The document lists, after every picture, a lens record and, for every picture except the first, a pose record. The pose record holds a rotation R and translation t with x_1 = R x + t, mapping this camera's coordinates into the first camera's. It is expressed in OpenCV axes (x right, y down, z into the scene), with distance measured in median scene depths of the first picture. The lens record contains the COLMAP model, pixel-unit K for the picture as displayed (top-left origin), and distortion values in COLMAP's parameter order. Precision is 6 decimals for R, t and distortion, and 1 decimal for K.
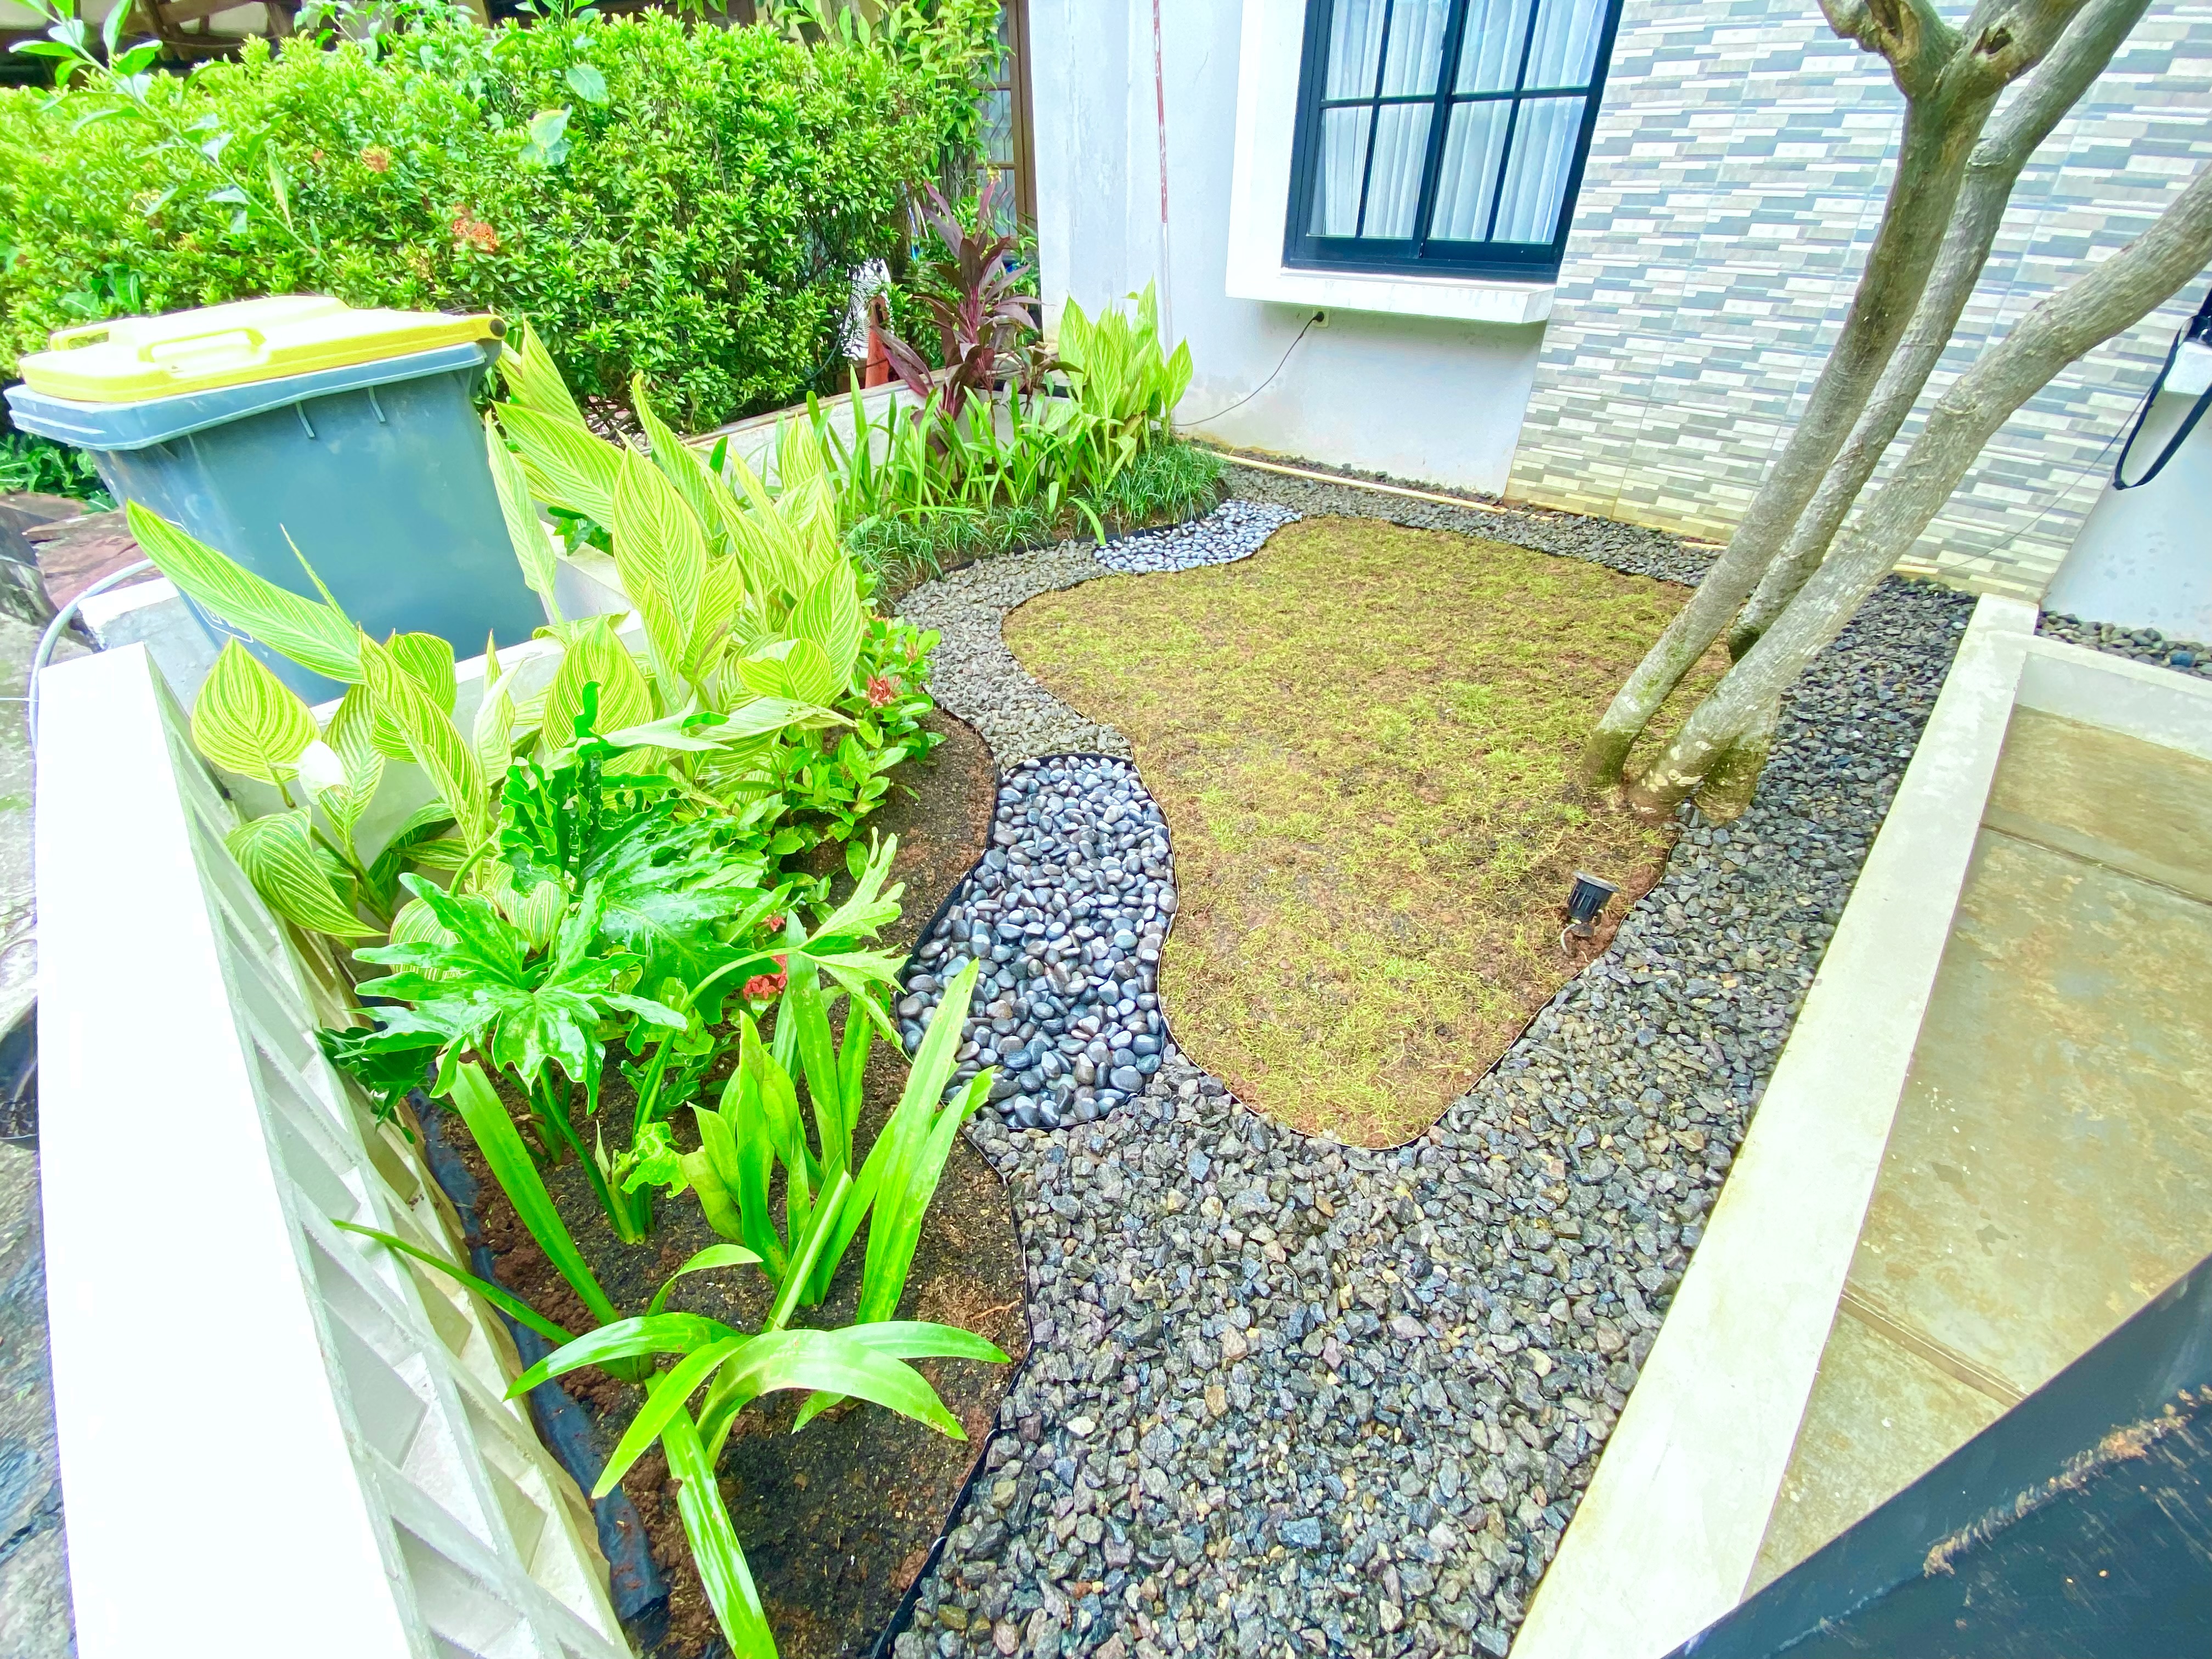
lens RADIAL K [[937.5, 0, 1106.0], [0, 937.5, 829.5], [0, 0, 1]] dist [-0.006844, -0.000672]
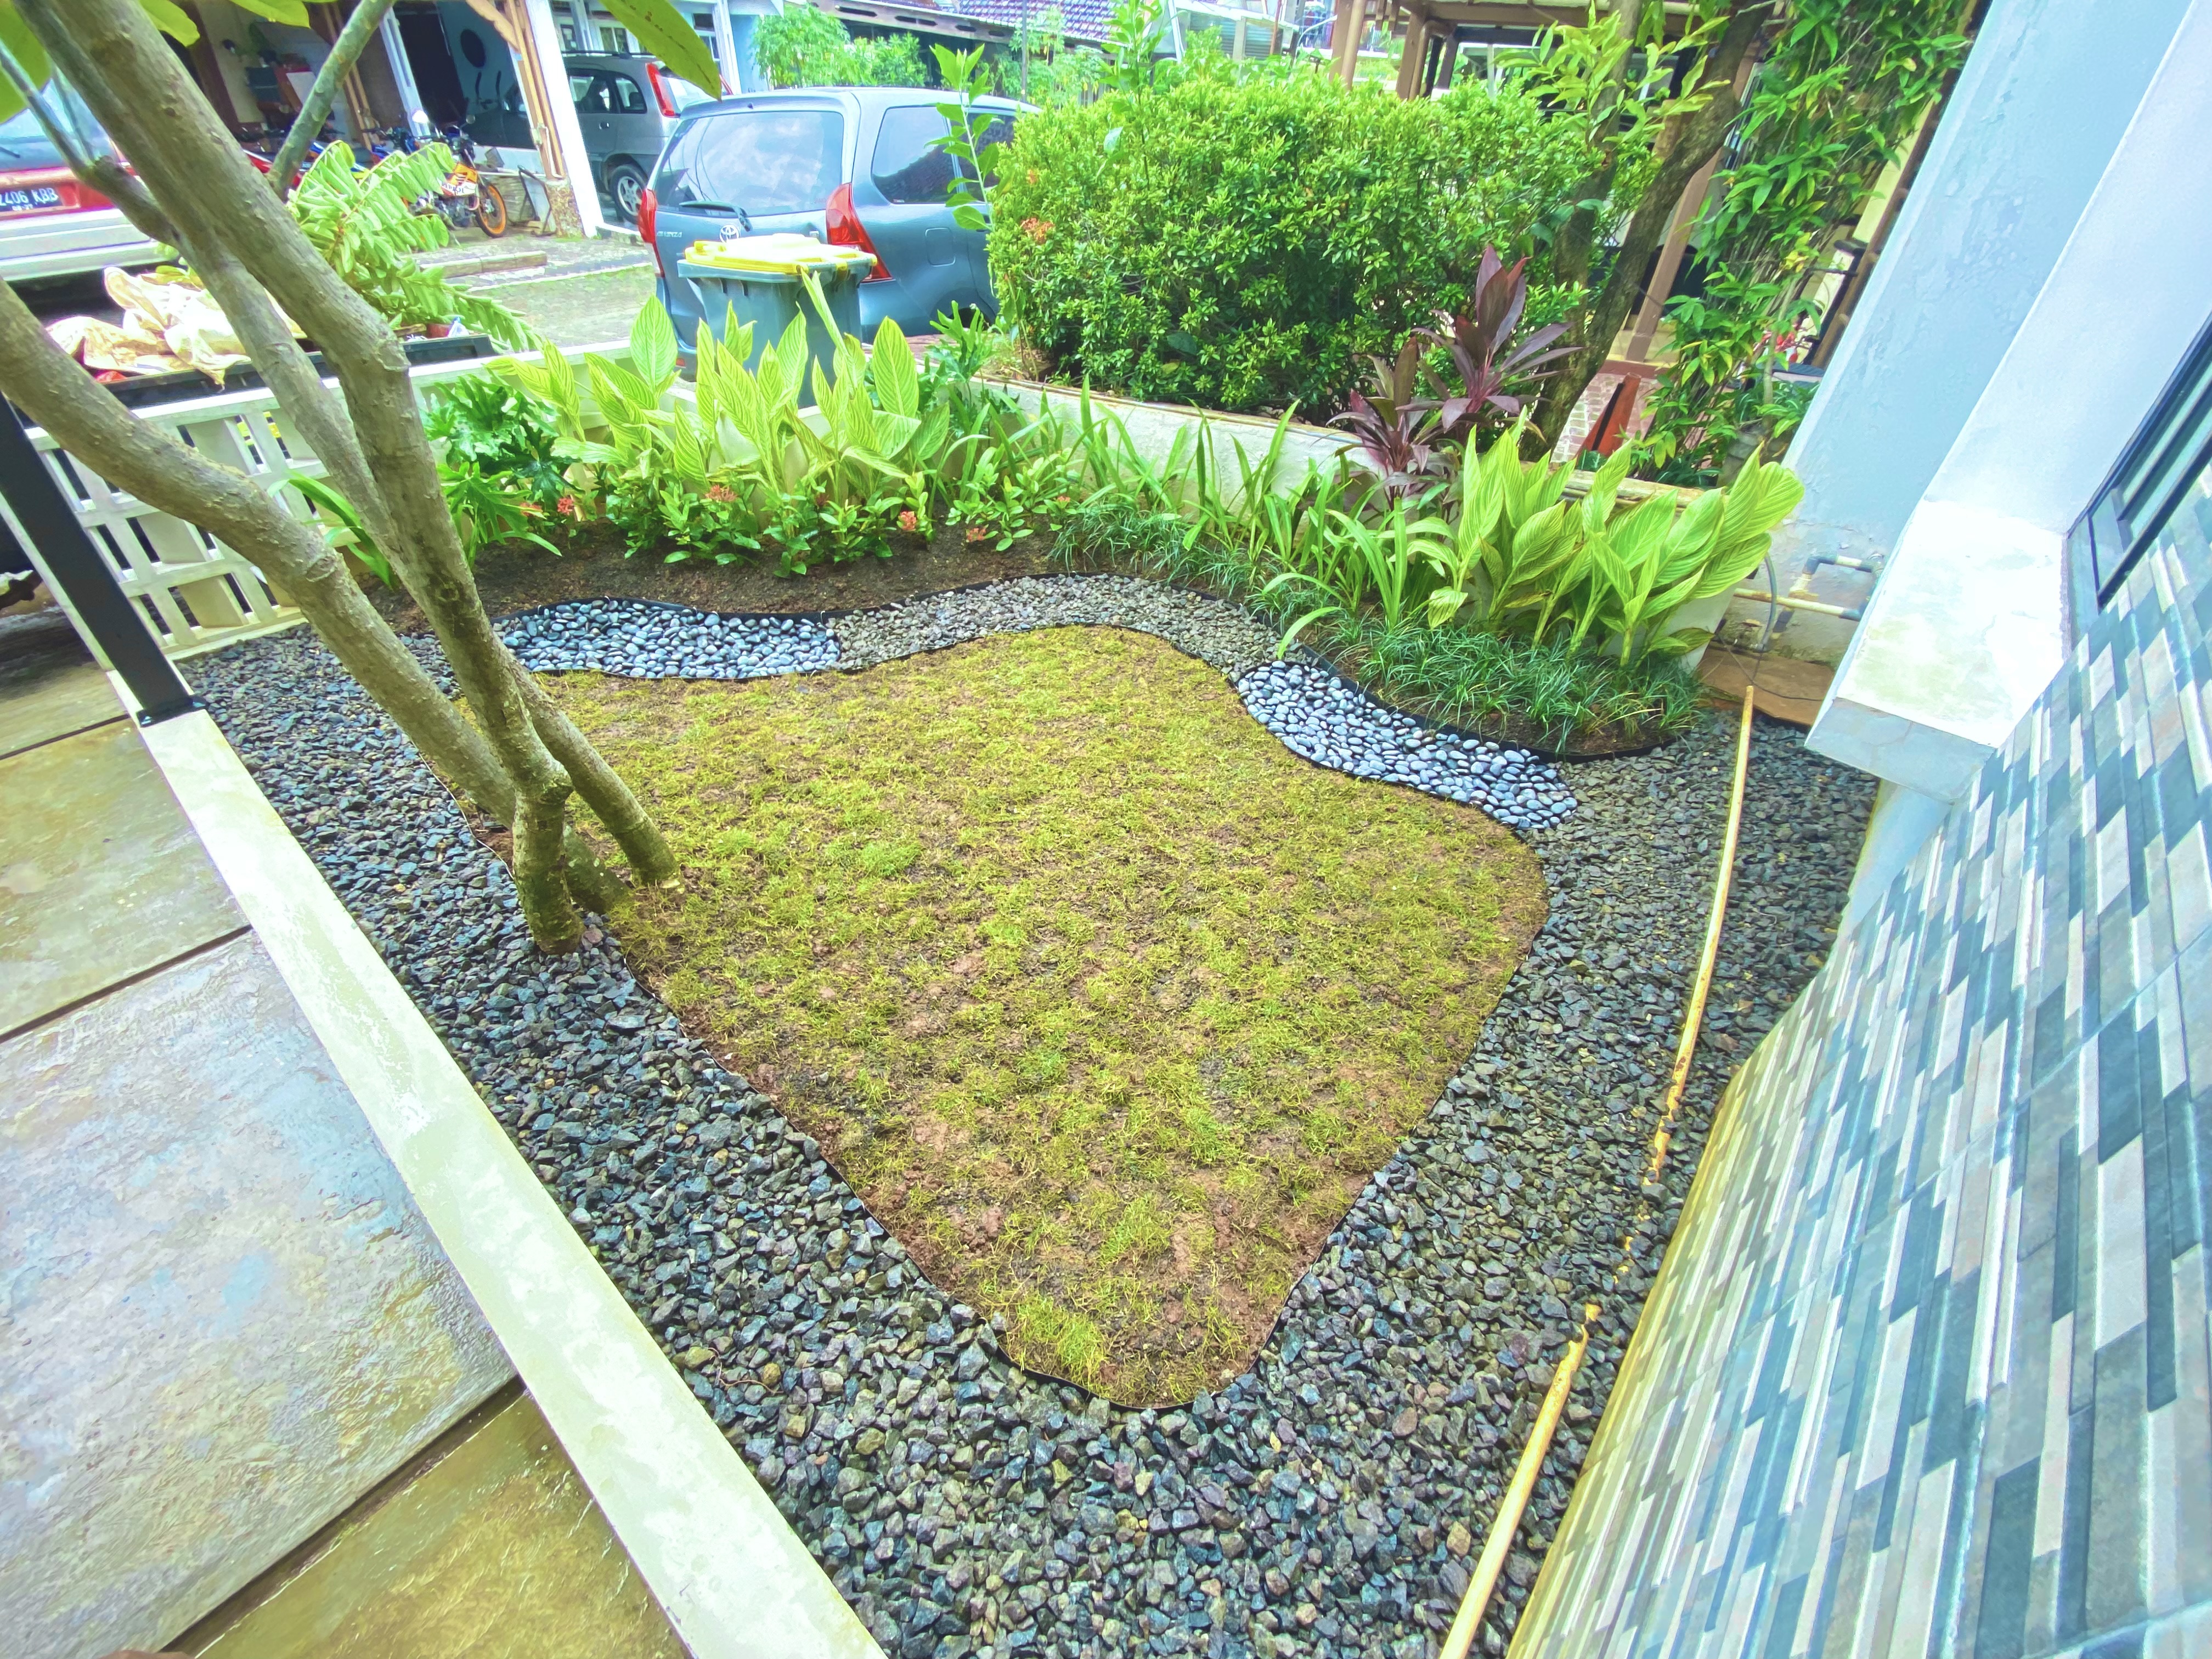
lens RADIAL K [[937.5, 0, 1106.0], [0, 937.5, 829.5], [0, 0, 1]] dist [-0.006844, -0.000672]
pose [[0.073481, 0.621599, -0.779882, 1.018929], [-0.614967, 0.643868, 0.455247, -0.639743], [0.785122, 0.446149, 0.429575, 0.713352]]
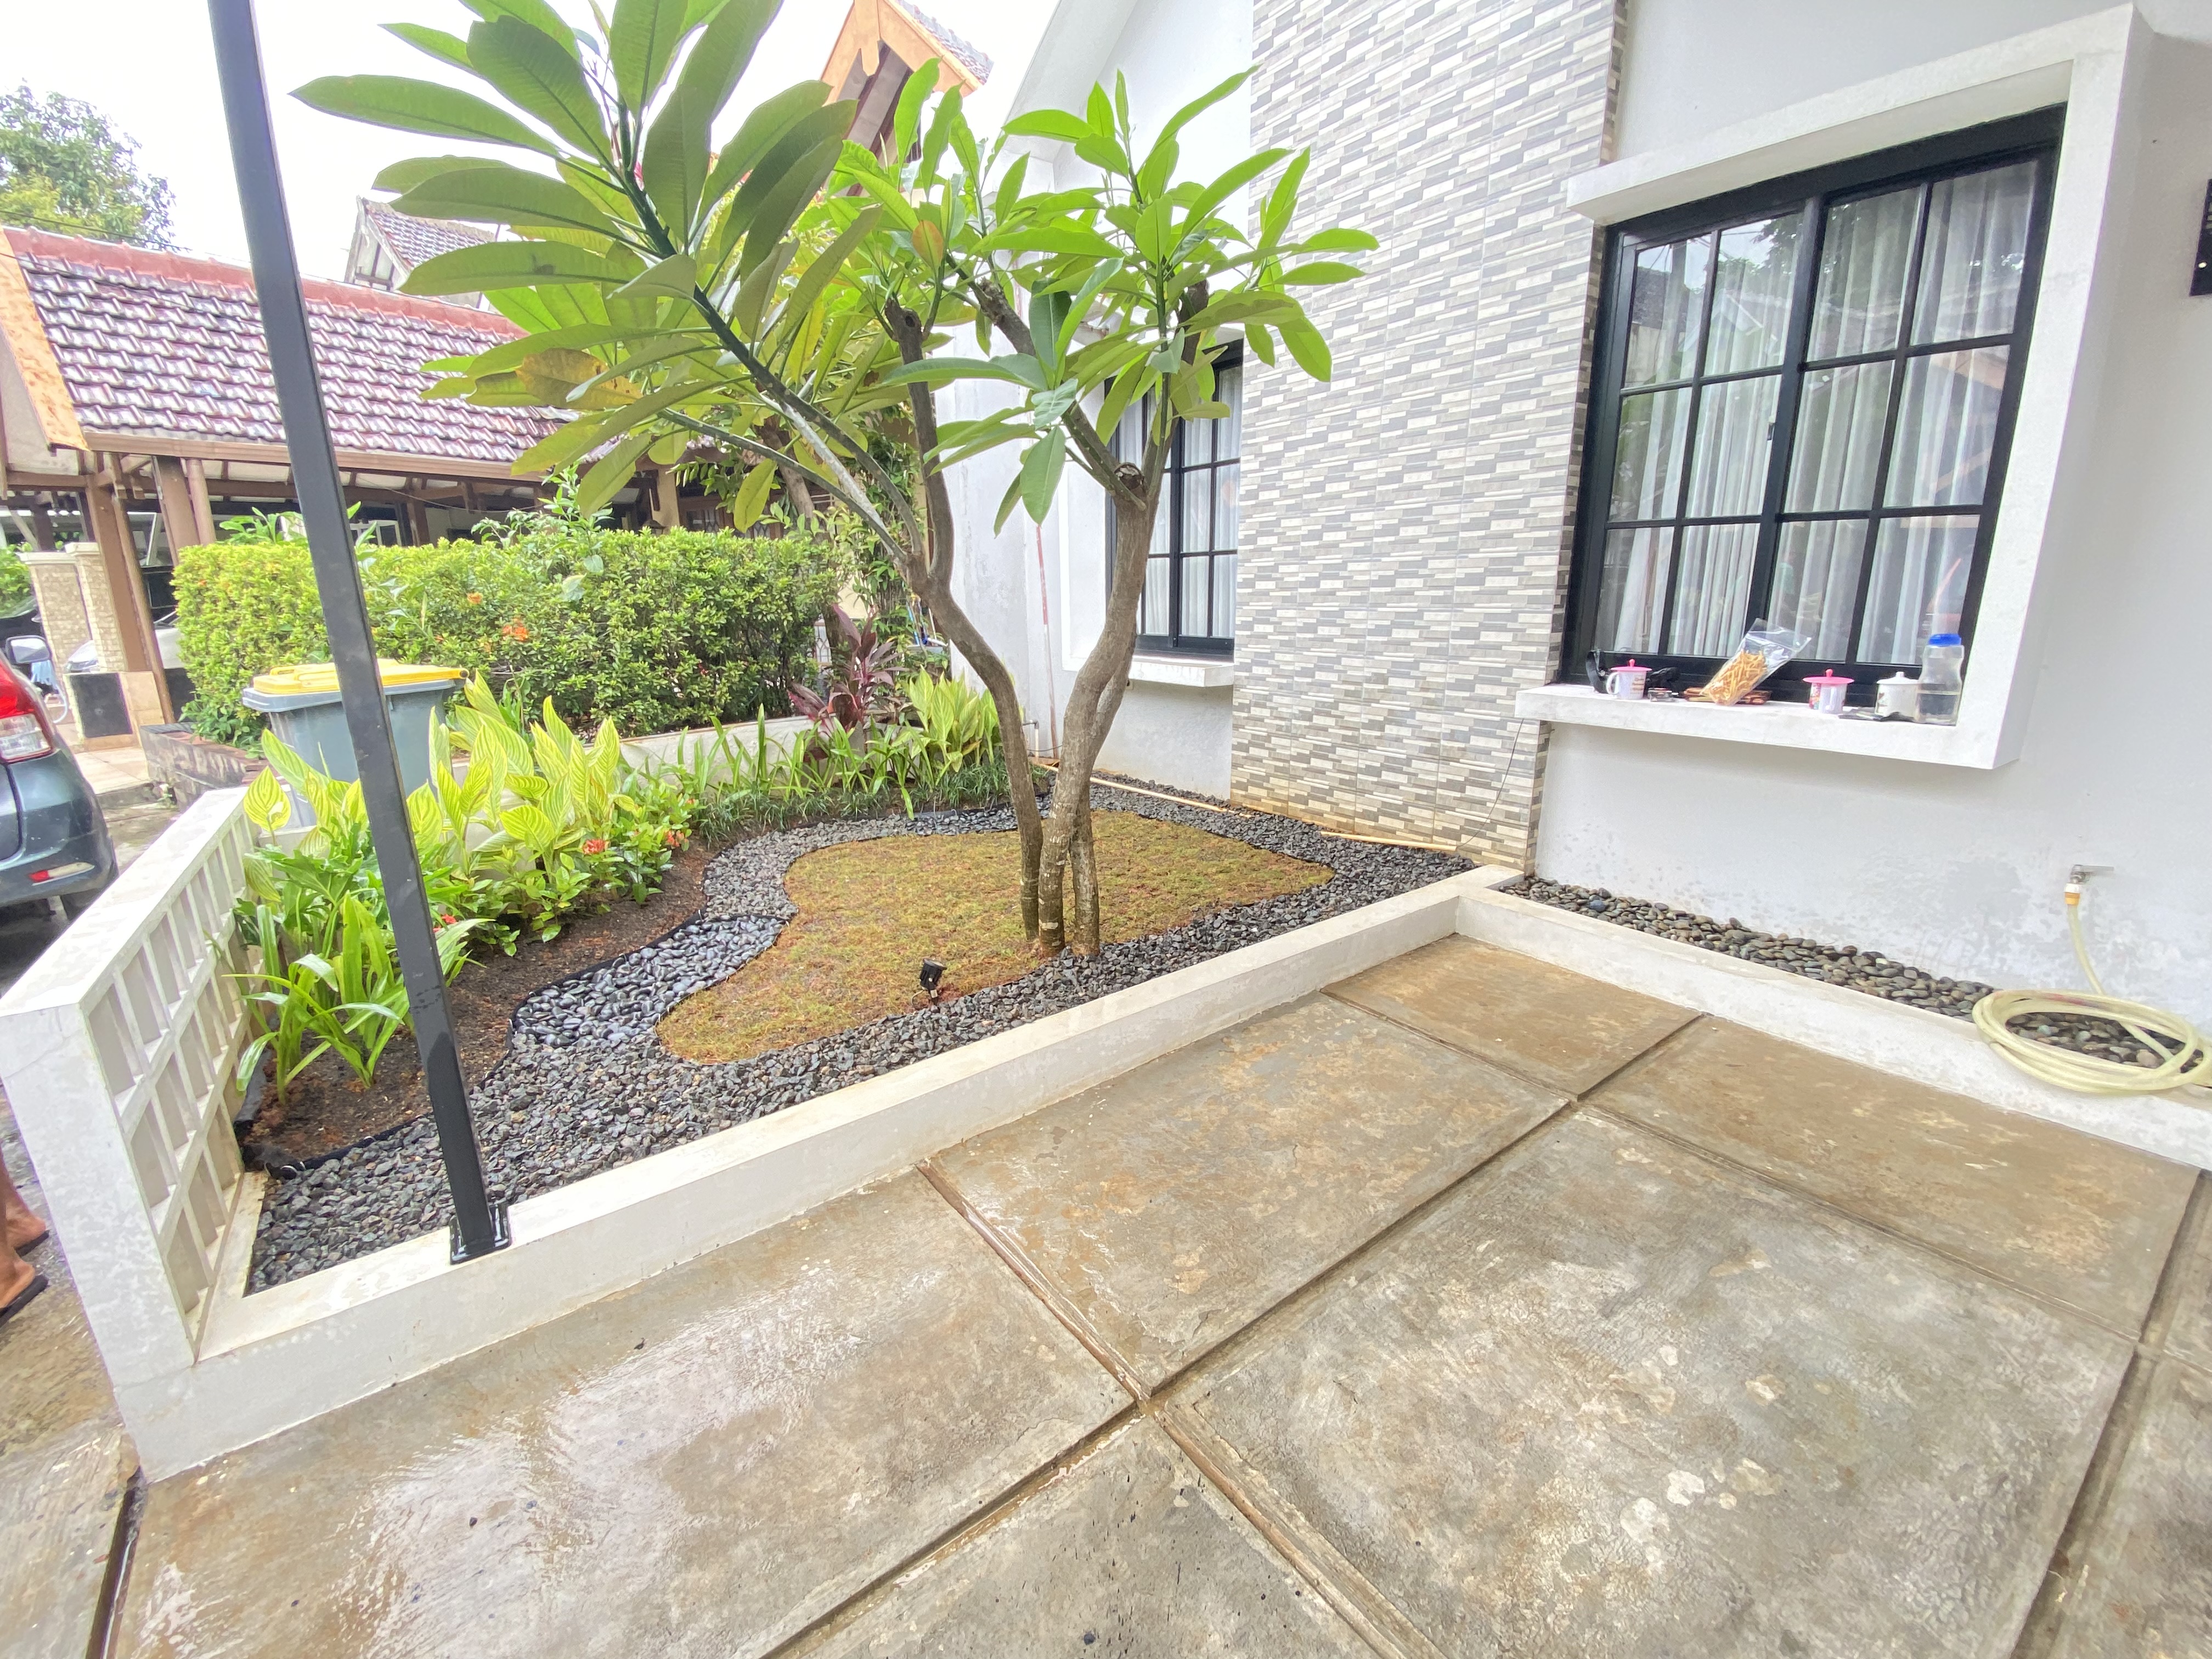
lens RADIAL K [[942.9, 0, 1106.0], [0, 942.9, 829.5], [0, 0, 1]] dist [-0.001063, -0.016718]
pose [[0.987085, 0.036087, -0.156080, 0.685573], [-0.088216, 0.935715, -0.341547, 0.238466], [0.133721, 0.350905, 0.926814, -0.396645]]
